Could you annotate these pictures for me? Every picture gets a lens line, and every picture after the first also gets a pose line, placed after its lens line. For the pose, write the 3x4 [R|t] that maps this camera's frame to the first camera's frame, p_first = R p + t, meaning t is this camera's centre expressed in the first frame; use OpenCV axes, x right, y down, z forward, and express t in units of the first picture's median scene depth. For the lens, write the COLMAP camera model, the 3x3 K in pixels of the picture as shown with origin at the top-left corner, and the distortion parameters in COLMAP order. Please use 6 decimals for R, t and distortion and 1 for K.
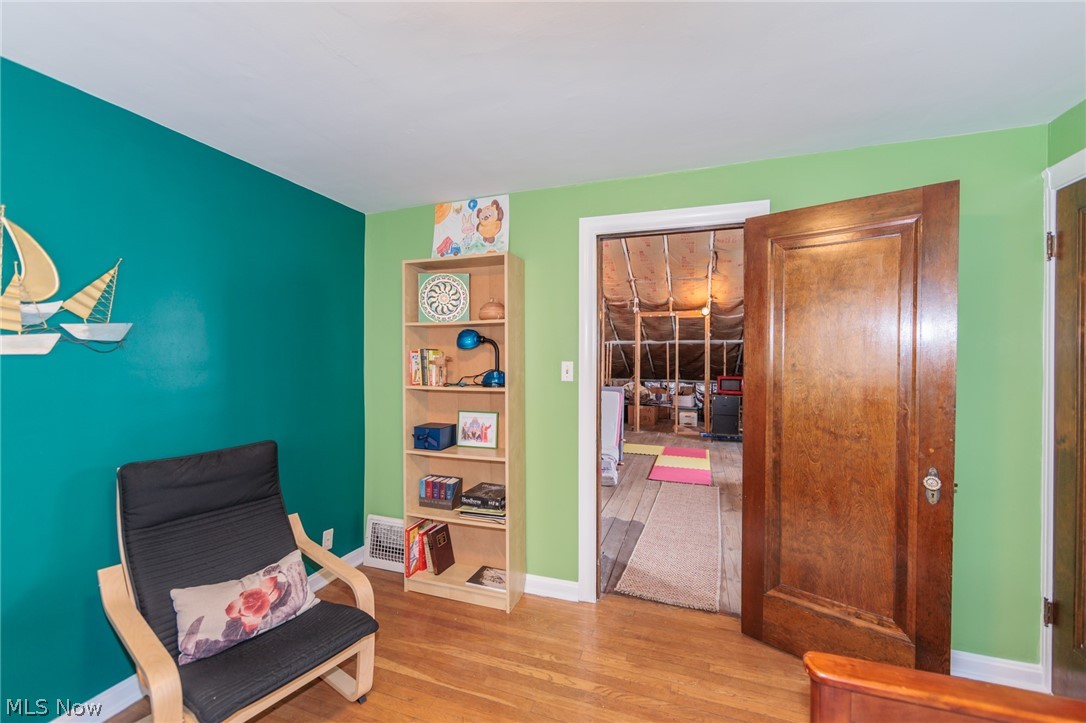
lens RADIAL K [[433.8, 0, 541.7], [0, 433.8, 356.0], [0, 0, 1]] dist [-0.002146, 0.000072]
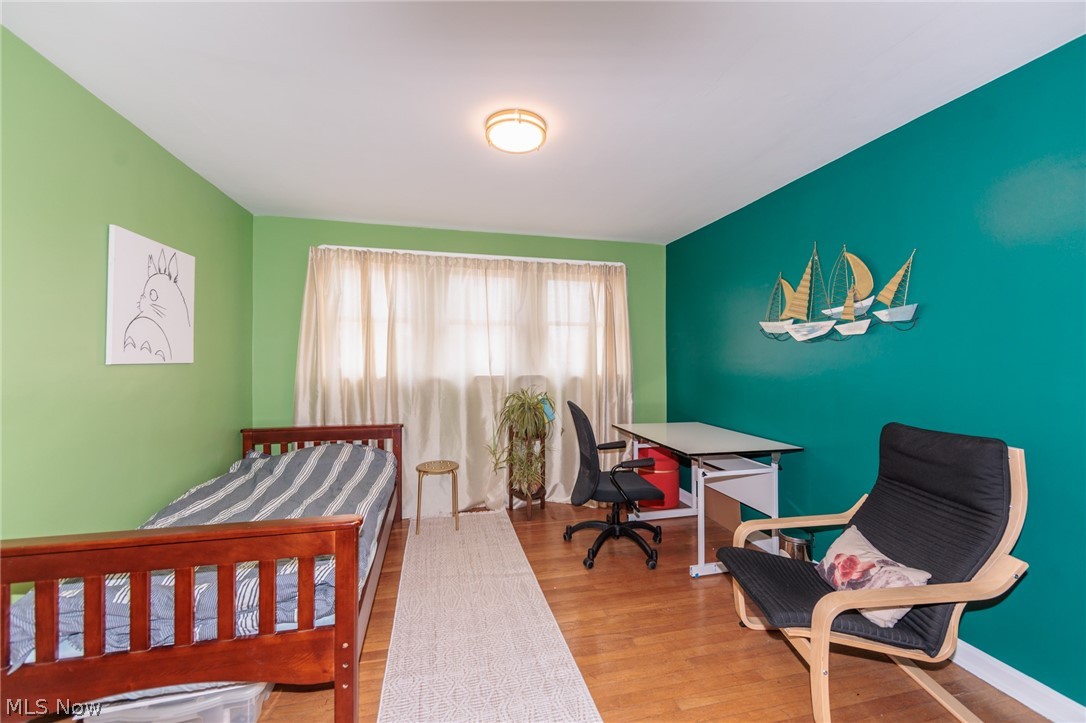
lens RADIAL K [[433.8, 0, 541.7], [0, 433.8, 356.0], [0, 0, 1]] dist [-0.002146, 0.000072]
pose [[-0.841666, -0.004663, -0.539979, 0.500274], [-0.002080, 0.999983, -0.005393, 0.070999], [0.539995, -0.003416, -0.841661, 1.445731]]
